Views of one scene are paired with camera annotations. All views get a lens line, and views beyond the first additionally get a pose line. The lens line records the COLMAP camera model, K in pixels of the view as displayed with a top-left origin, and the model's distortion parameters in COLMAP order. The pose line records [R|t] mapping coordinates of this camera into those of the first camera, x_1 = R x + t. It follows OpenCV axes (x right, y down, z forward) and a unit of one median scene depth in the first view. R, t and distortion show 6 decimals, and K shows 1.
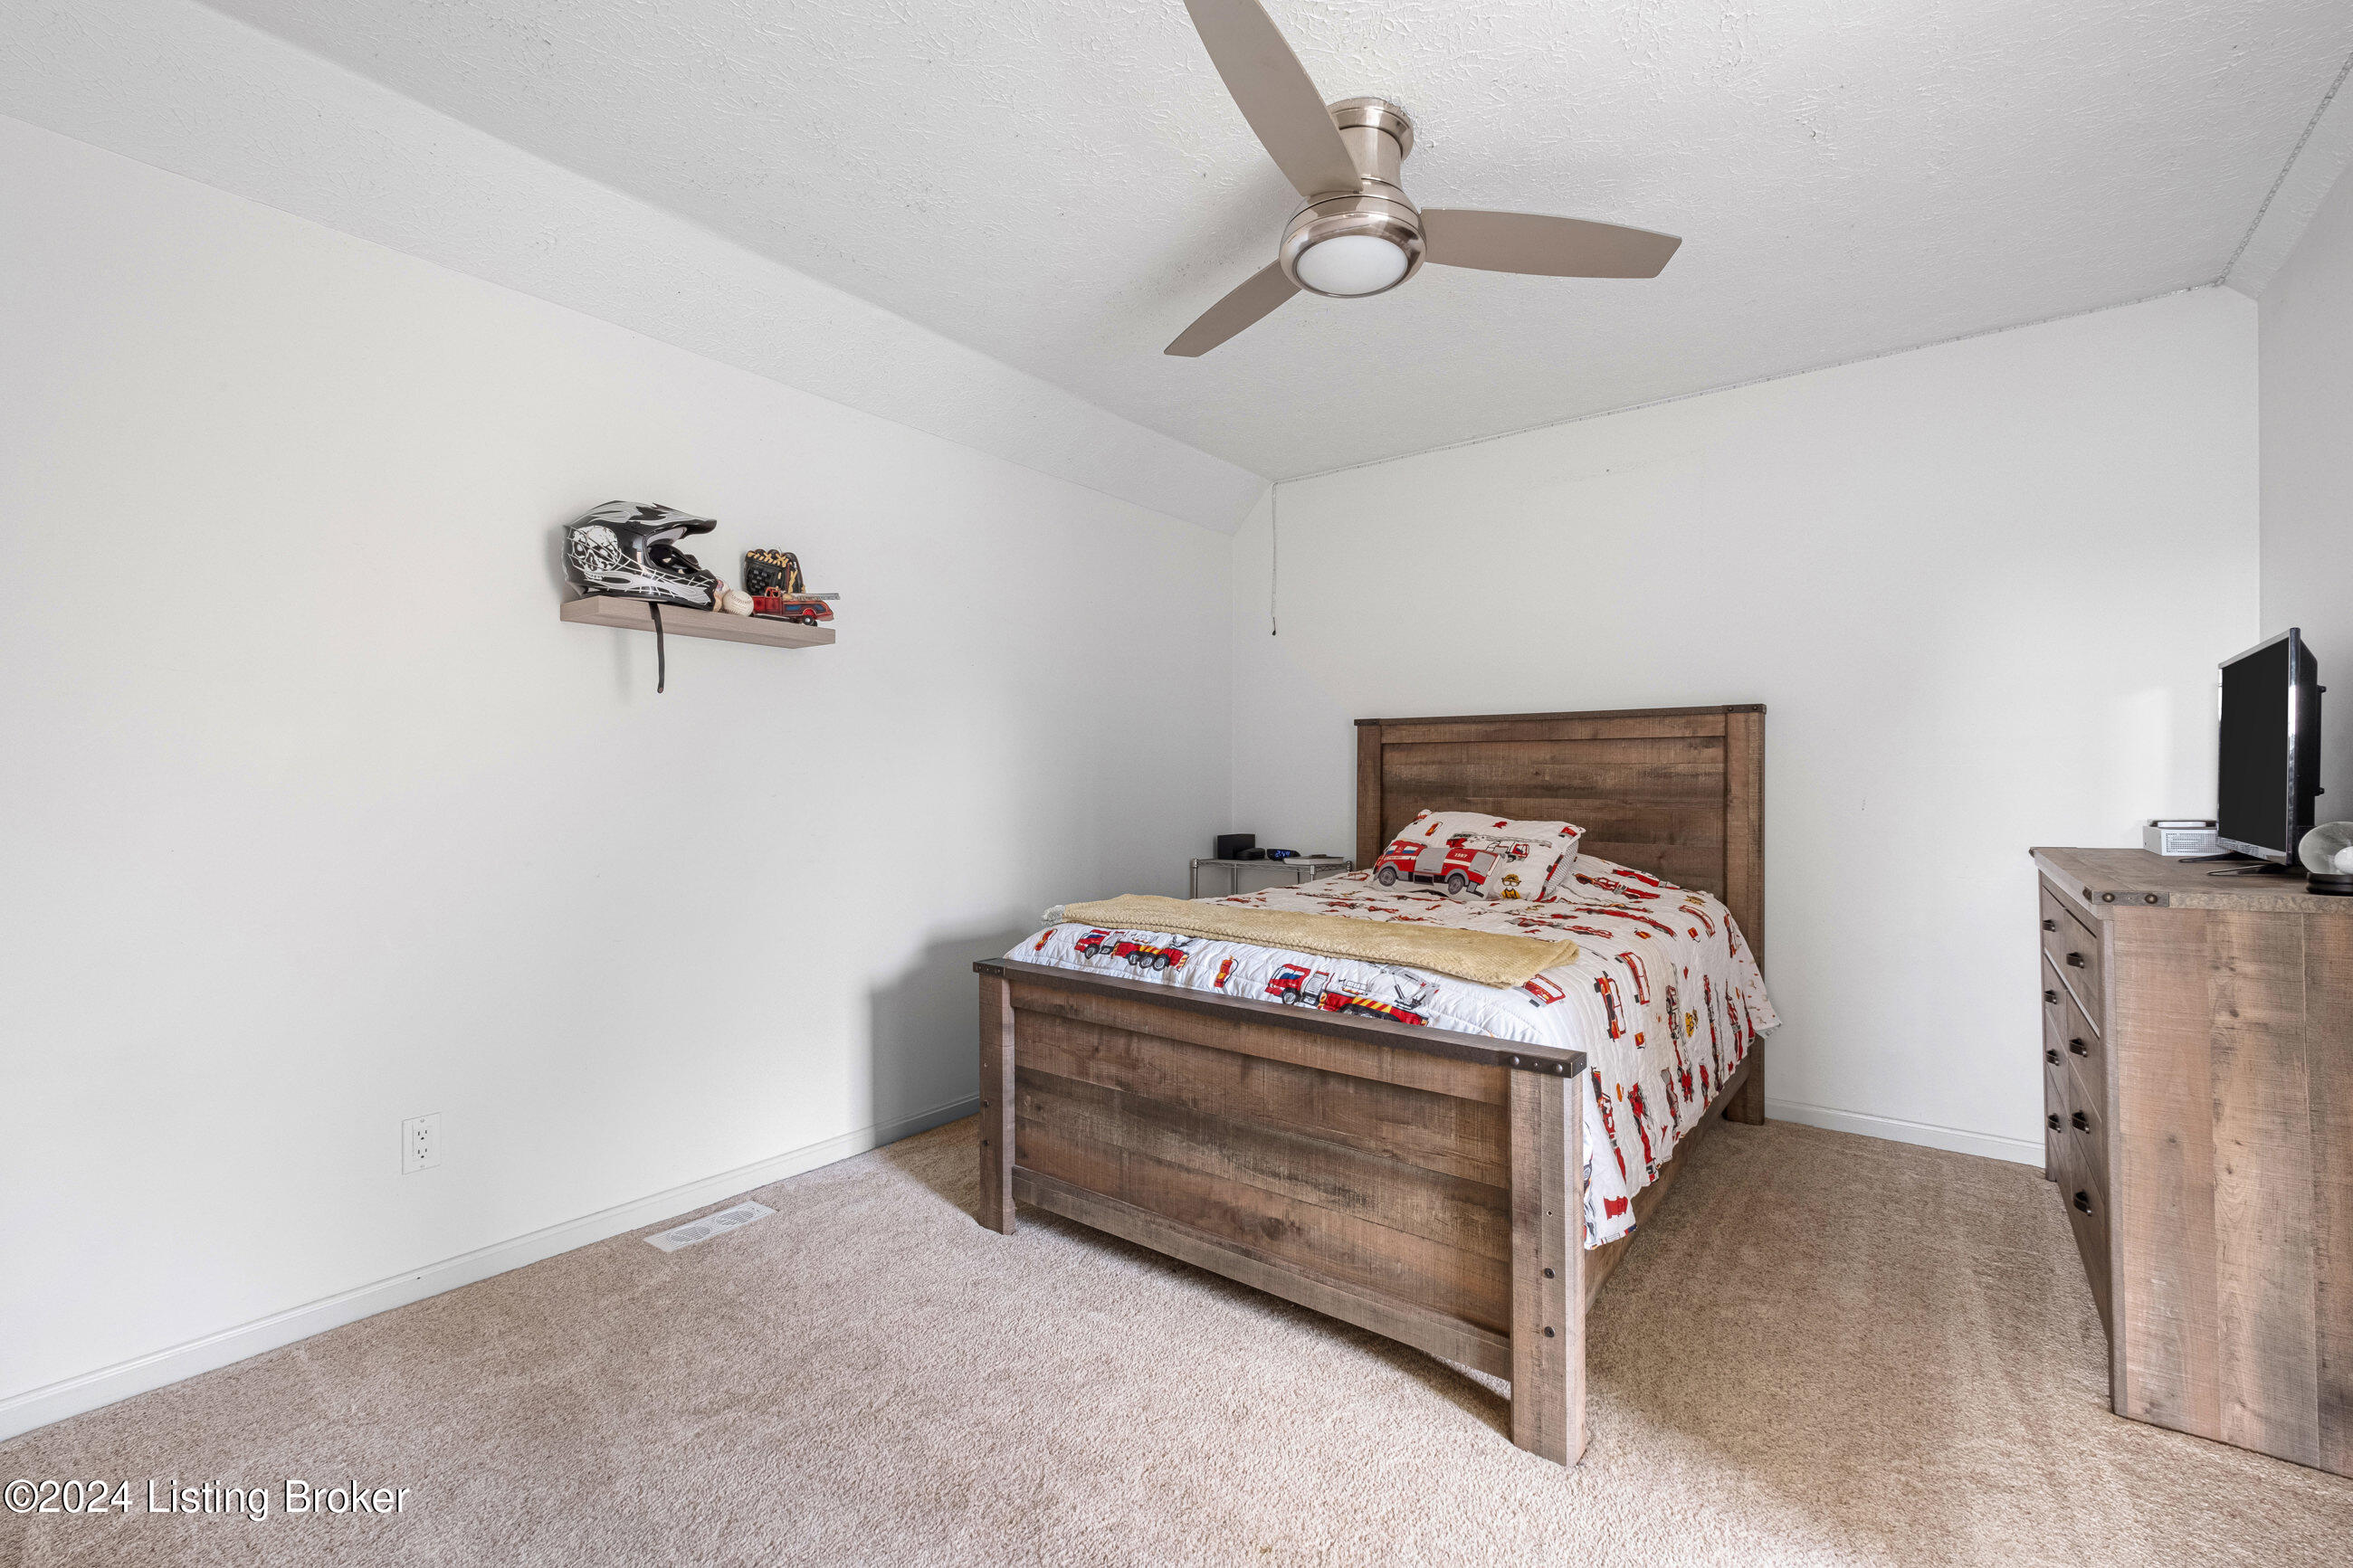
lens RADIAL K [[1019.9, 0, 1198.0], [0, 1019.9, 794.2], [0, 0, 1]] dist [0.002711, -0.004883]
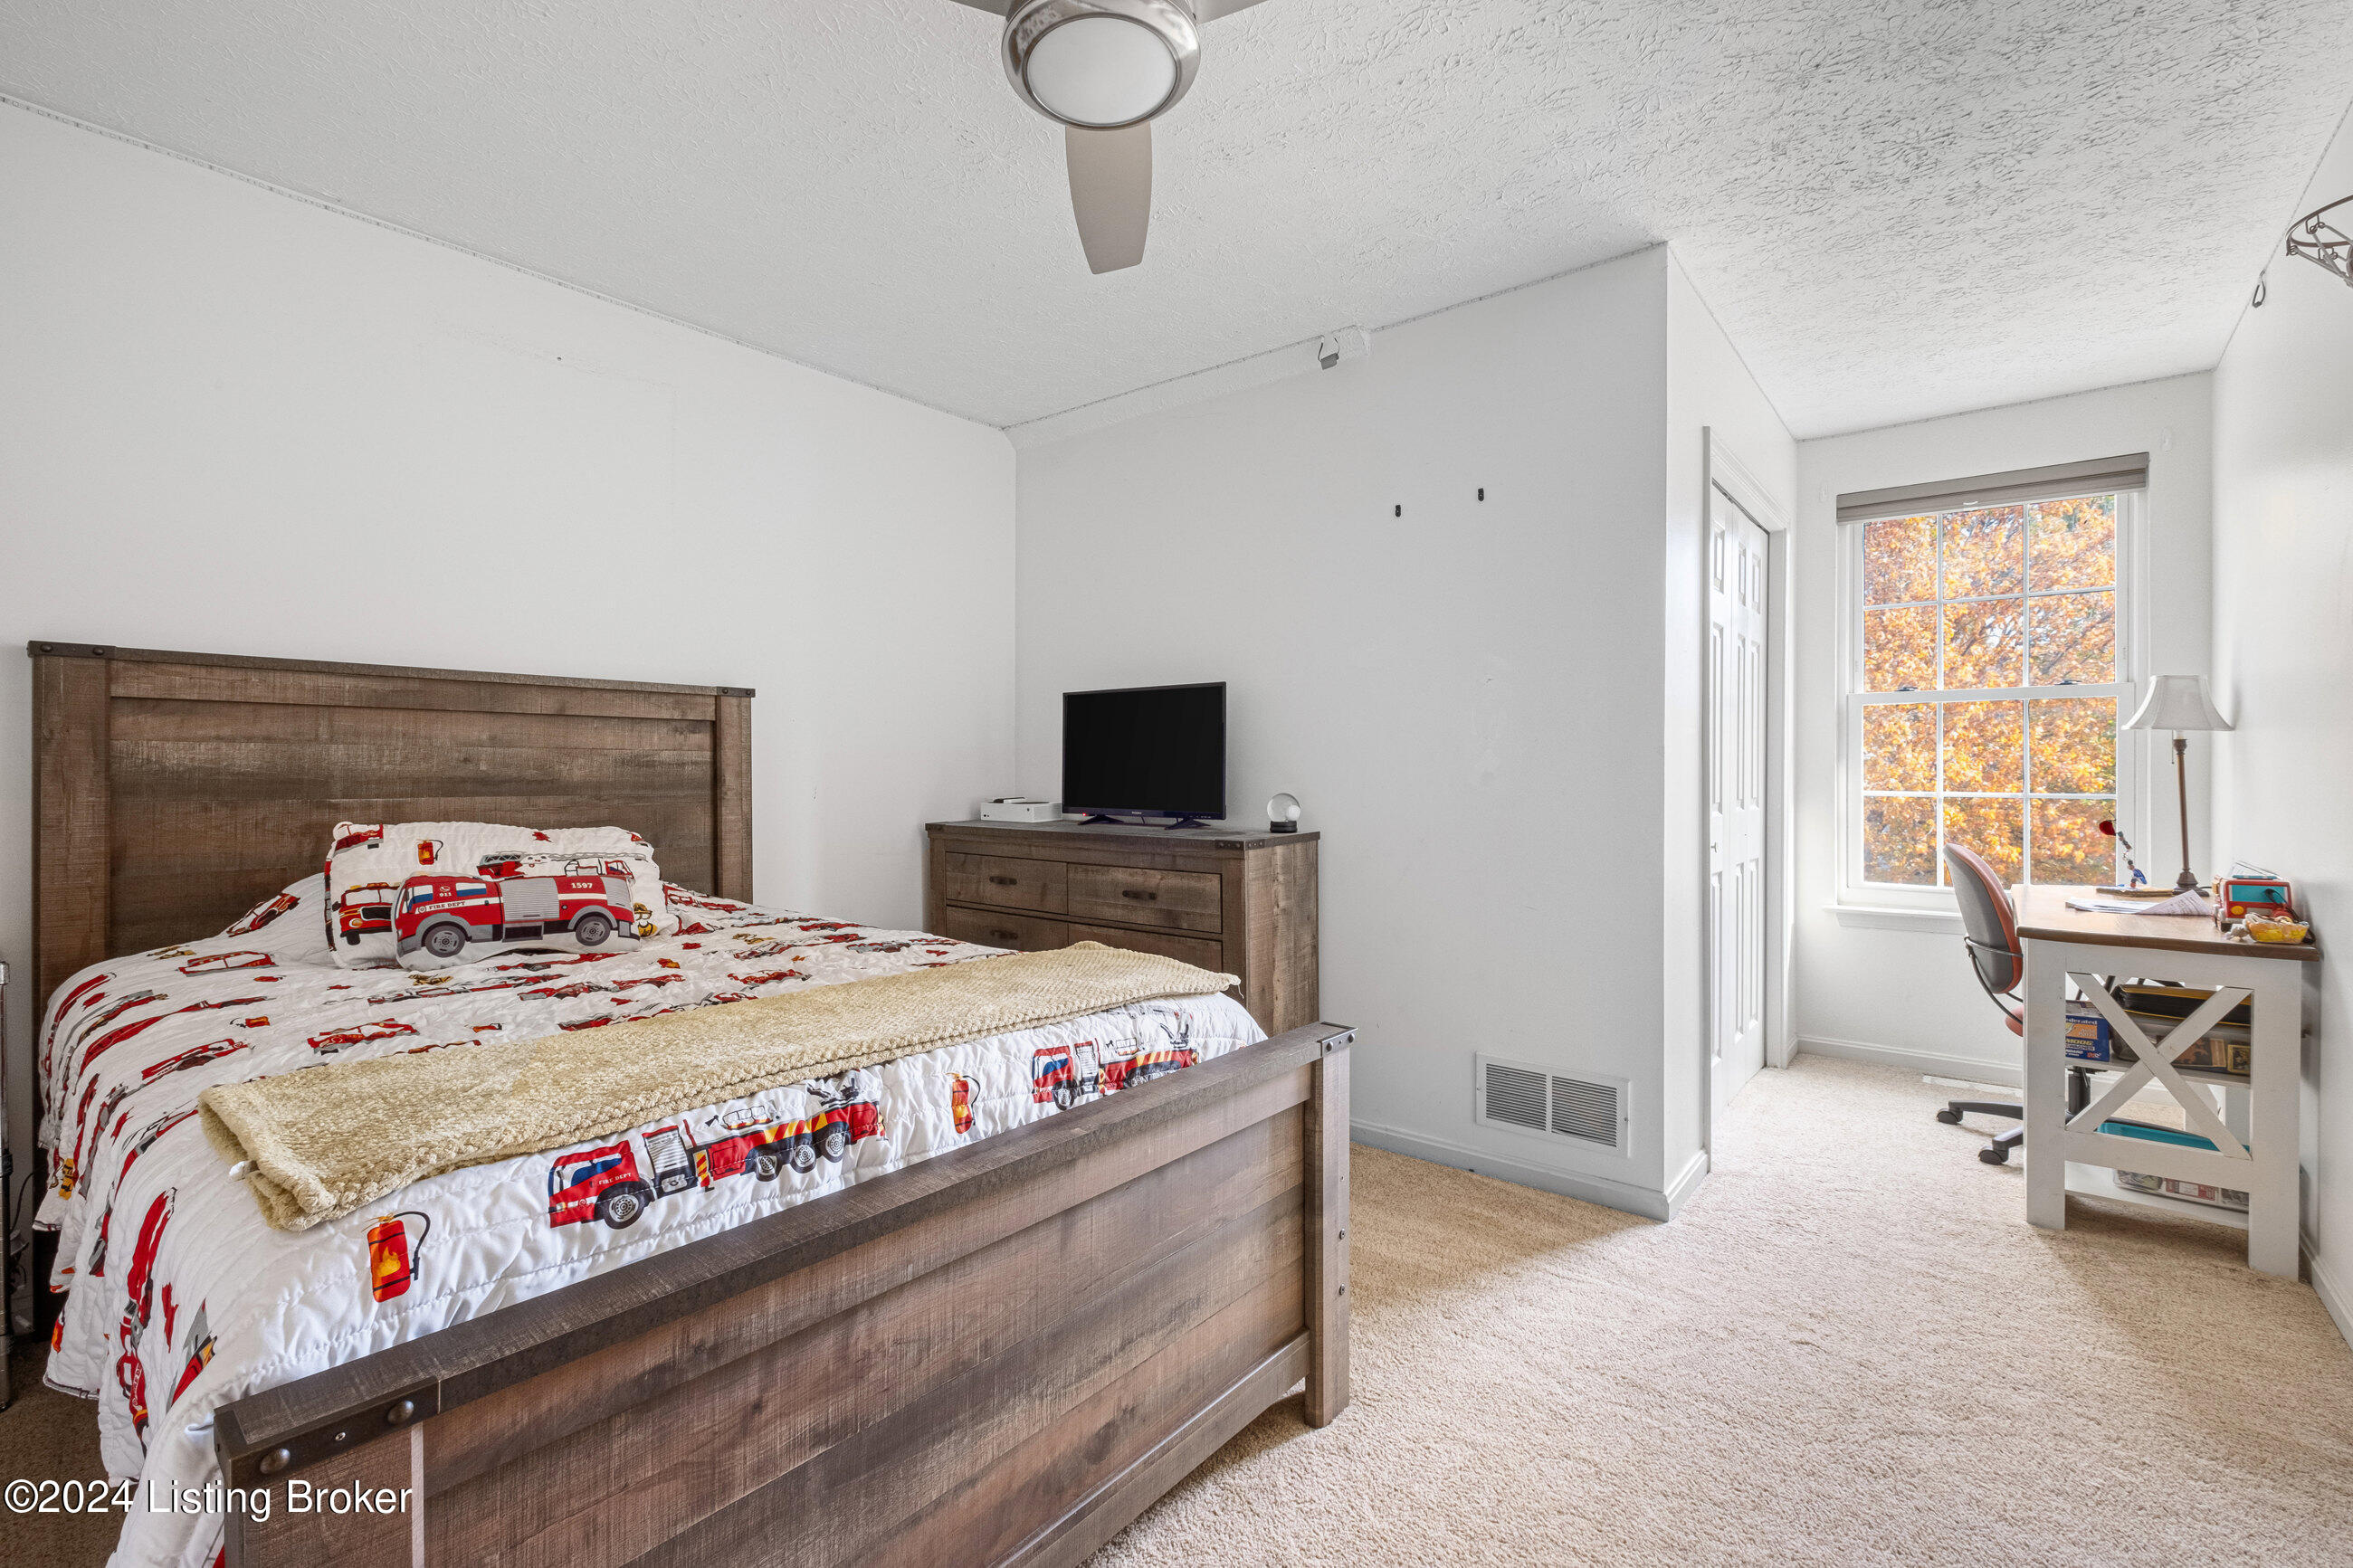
lens RADIAL K [[1019.9, 0, 1162.2], [0, 1019.9, 769.0], [0, 0, 1]] dist [0.002711, -0.004883]
pose [[0.038288, -0.000122, 0.999267, -0.485409], [0.012558, 0.999921, -0.000359, -0.012506], [-0.999188, 0.012562, 0.038287, 0.761570]]
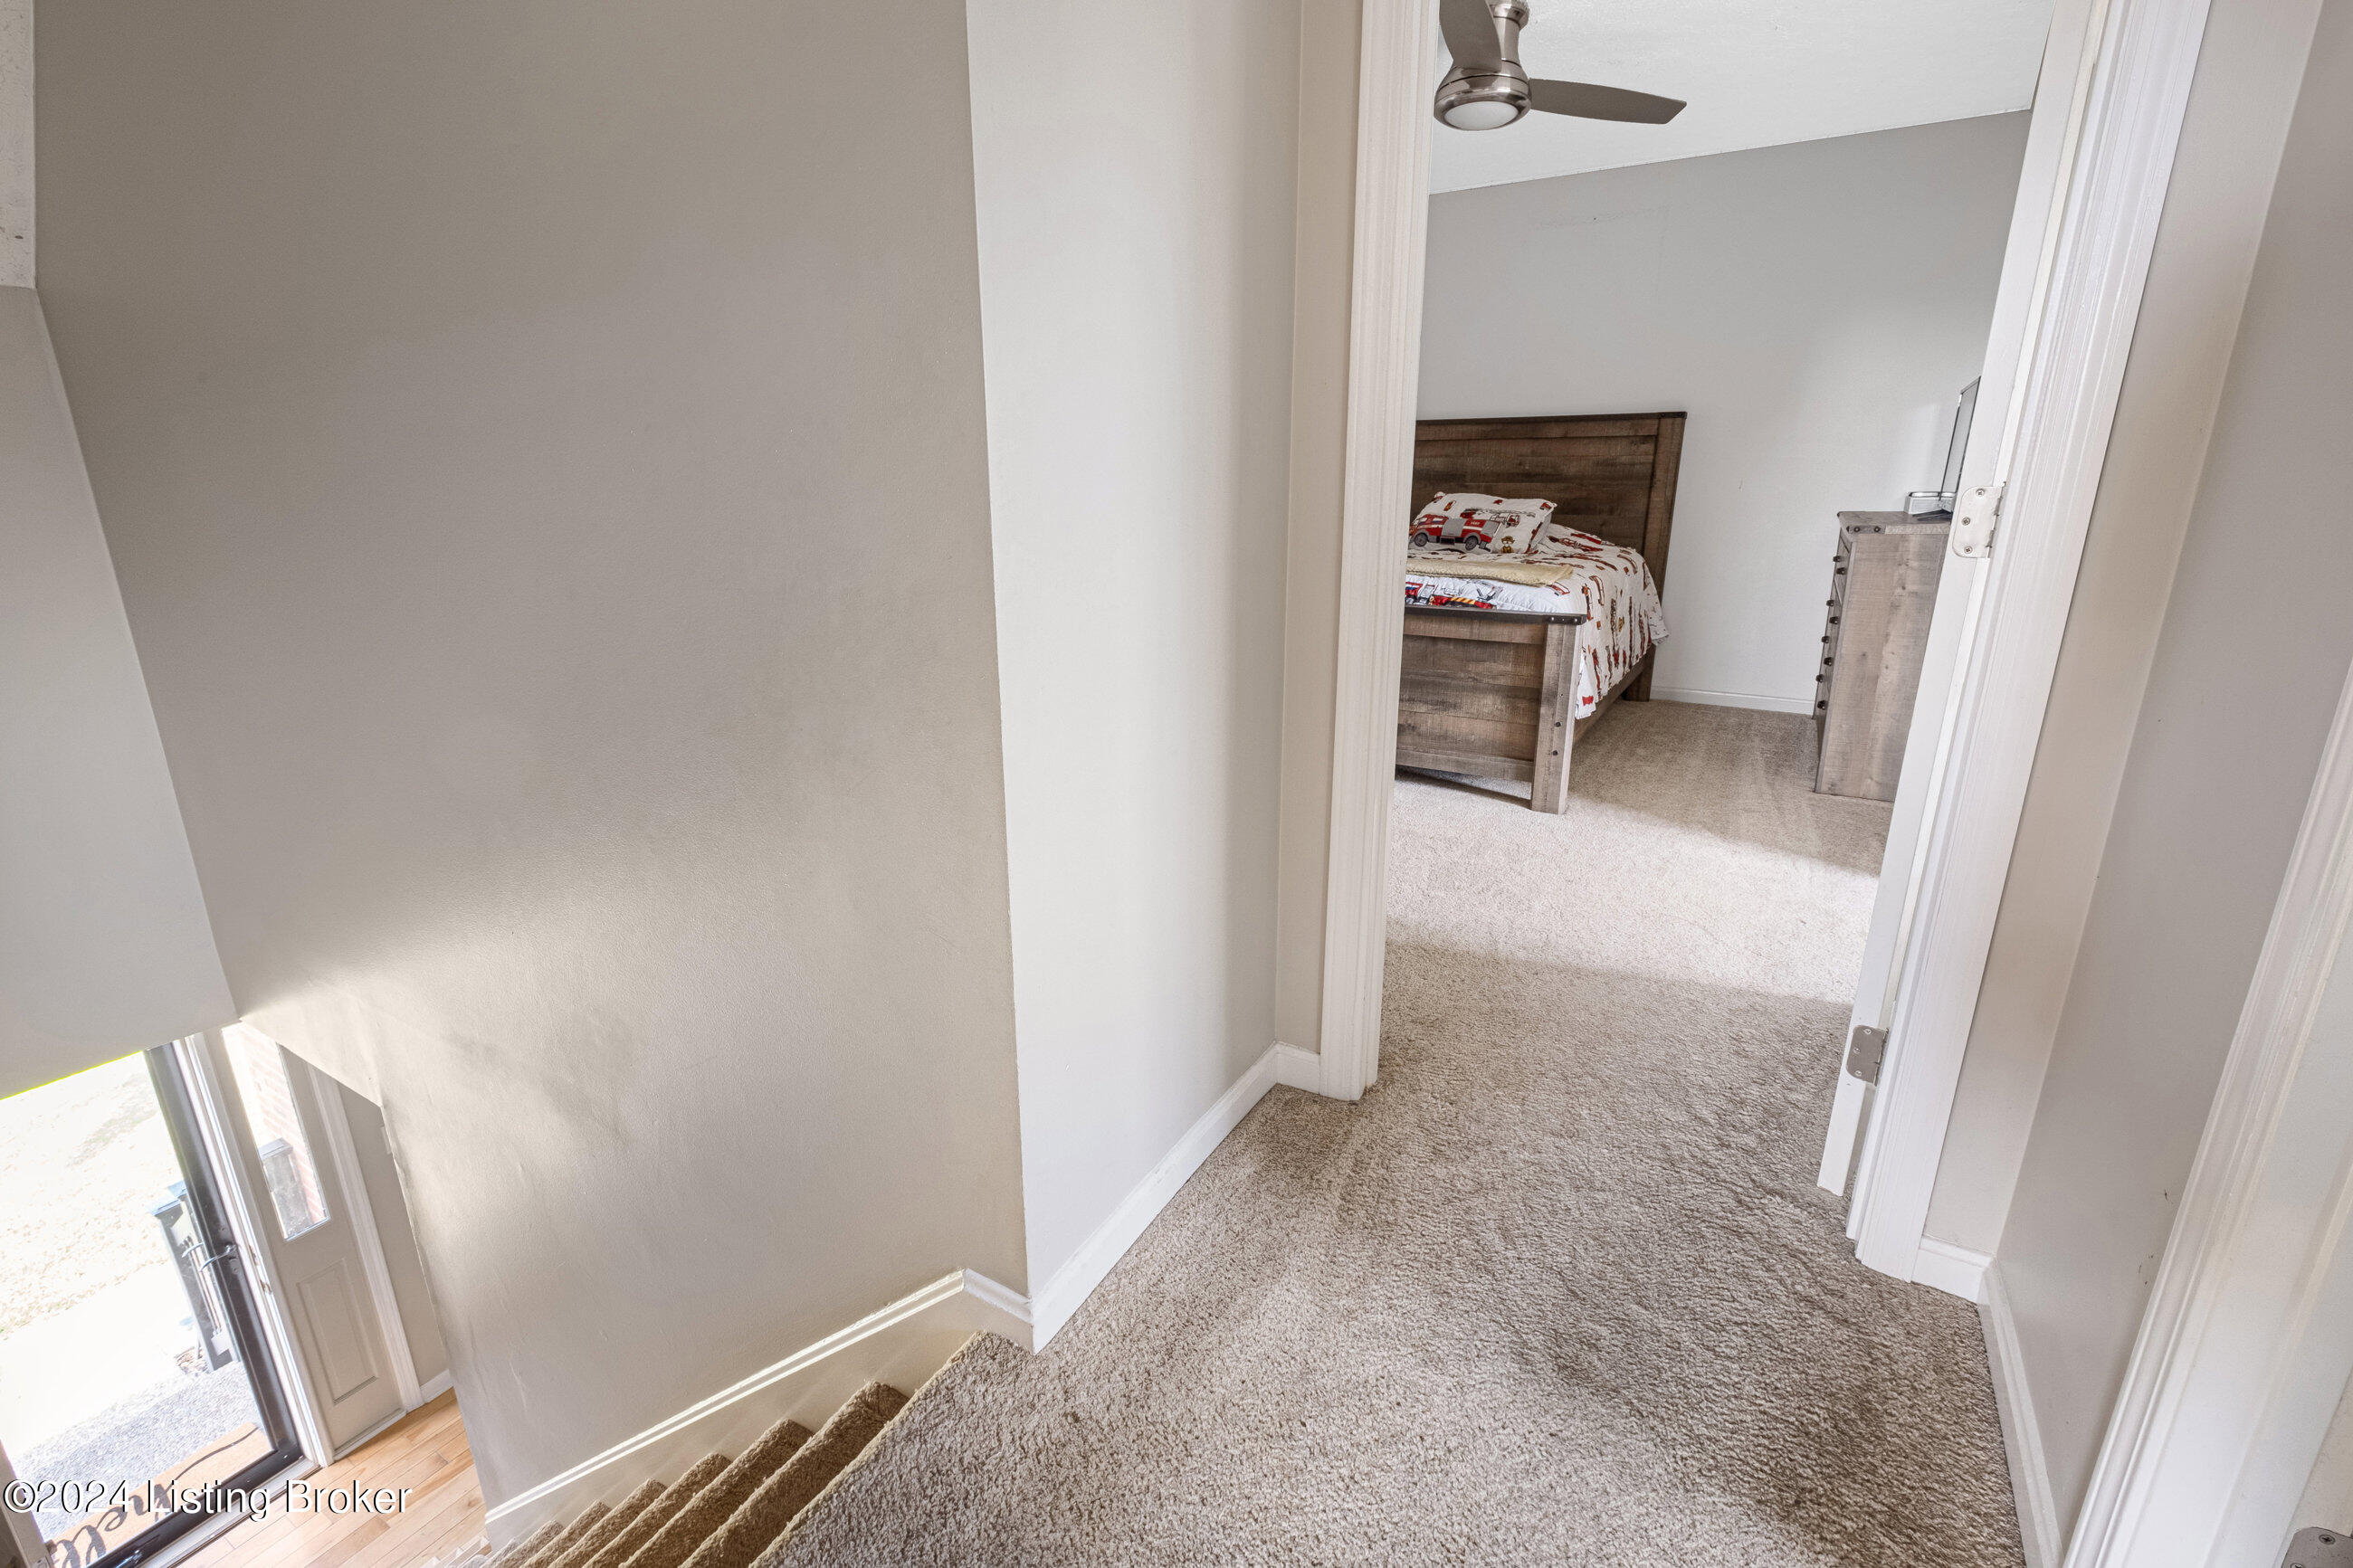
lens RADIAL K [[1019.9, 0, 1179.4], [0, 1019.9, 800.6], [0, 0, 1]] dist [0.002711, -0.004883]
pose [[0.995576, -0.035628, 0.086946, -0.387111], [0.008802, 0.956619, 0.291209, 0.013741], [-0.093550, -0.289155, 0.952700, -0.593404]]
